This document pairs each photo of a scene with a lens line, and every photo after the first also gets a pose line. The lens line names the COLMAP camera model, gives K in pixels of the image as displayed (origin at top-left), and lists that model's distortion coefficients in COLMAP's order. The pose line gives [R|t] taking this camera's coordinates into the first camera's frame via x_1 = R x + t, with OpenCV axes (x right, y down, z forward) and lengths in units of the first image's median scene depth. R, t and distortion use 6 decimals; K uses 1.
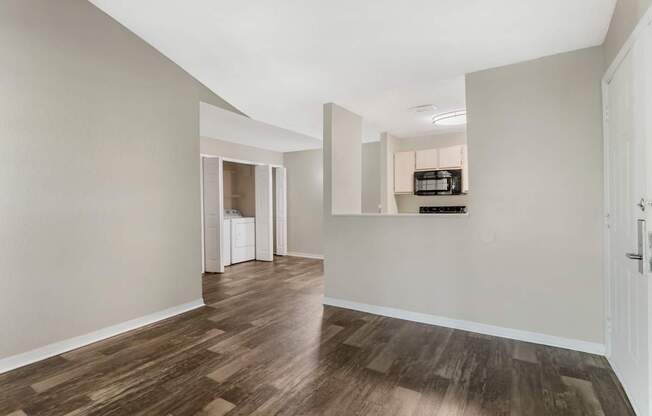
lens RADIAL K [[295.7, 0, 318.8], [0, 295.7, 208.8], [0, 0, 1]] dist [0.000468, 0.000184]
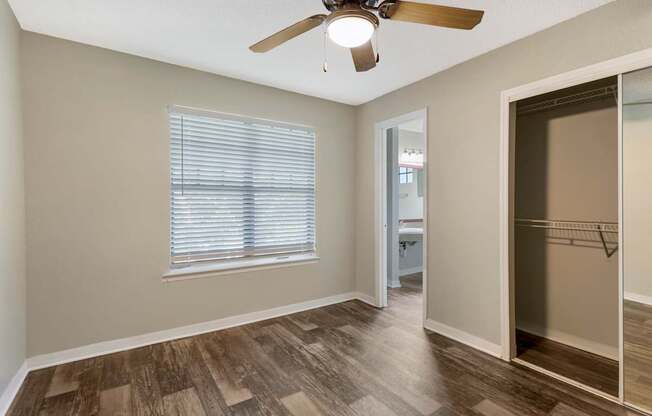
lens RADIAL K [[295.7, 0, 318.8], [0, 295.7, 208.8], [0, 0, 1]] dist [0.000468, 0.000184]
pose [[-0.391017, 0.028694, -0.919936, 1.002516], [-0.005236, 0.999428, 0.033399, -0.022273], [0.920369, 0.017877, -0.390643, 1.508849]]
